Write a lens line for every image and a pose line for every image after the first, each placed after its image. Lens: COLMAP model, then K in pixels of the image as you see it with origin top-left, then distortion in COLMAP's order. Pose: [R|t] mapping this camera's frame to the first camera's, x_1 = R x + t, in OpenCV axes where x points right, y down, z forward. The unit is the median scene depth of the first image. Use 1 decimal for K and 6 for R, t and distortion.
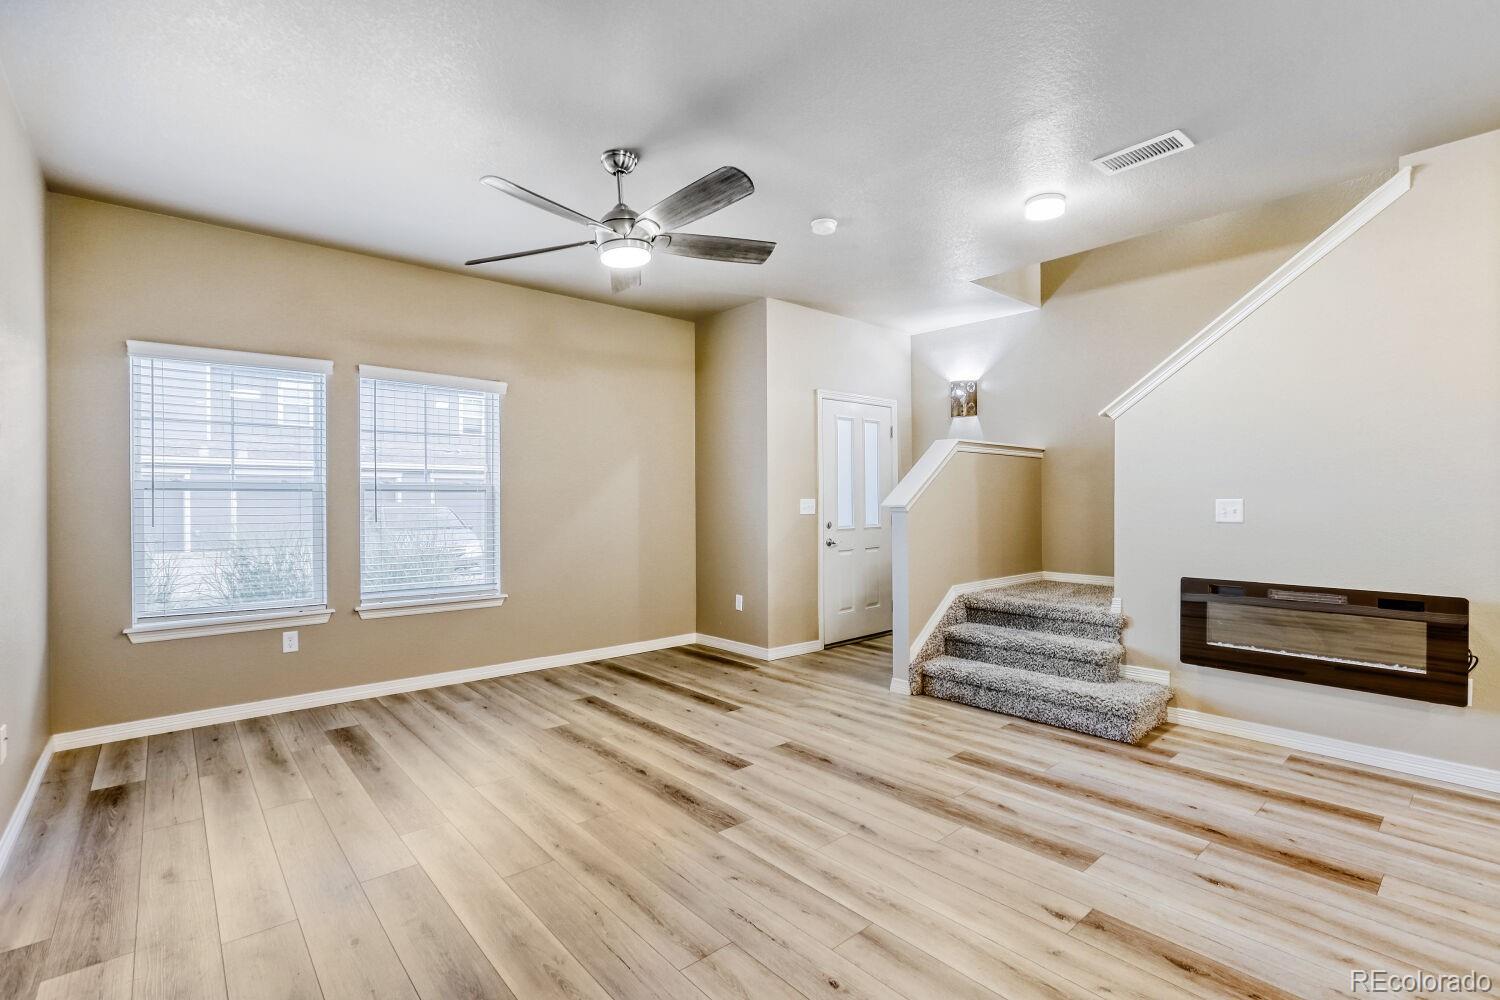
lens RADIAL K [[685.6, 0, 750.0], [0, 685.6, 500.0], [0, 0, 1]] dist [-0.042343, 0.017812]
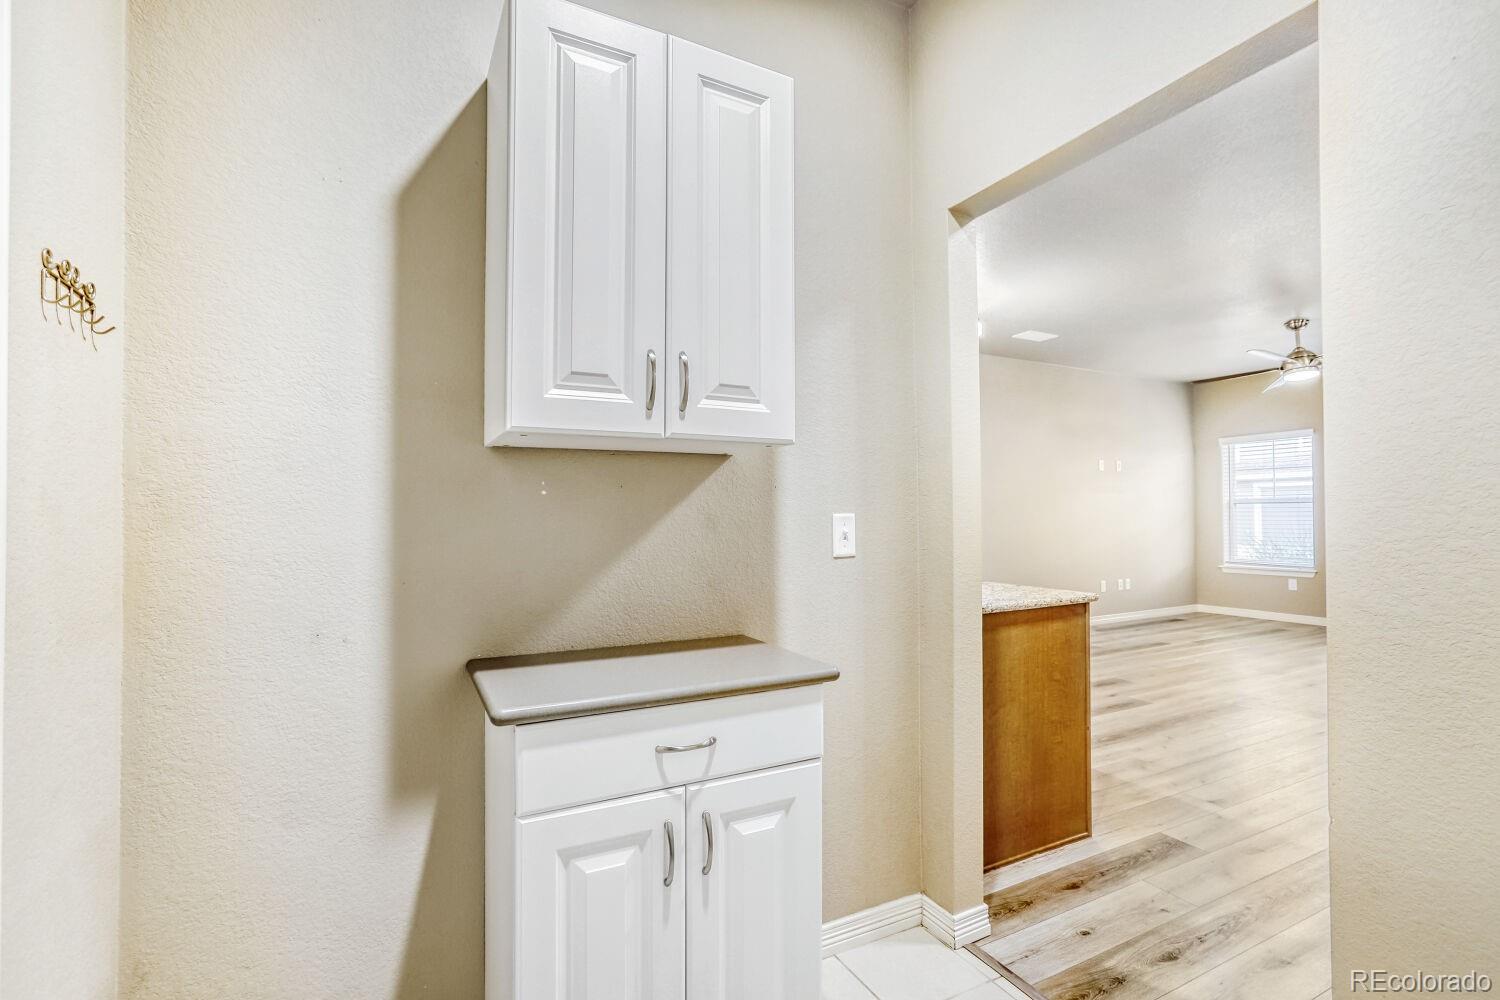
lens RADIAL K [[687.0, 0, 750.0], [0, 687.0, 500.0], [0, 0, 1]] dist [-0.043536, 0.031098]
pose [[-0.242192, -0.009528, -0.970182, 1.569450], [0.009592, 0.999879, -0.012214, -0.014065], [0.970181, -0.012264, -0.242071, 0.006969]]
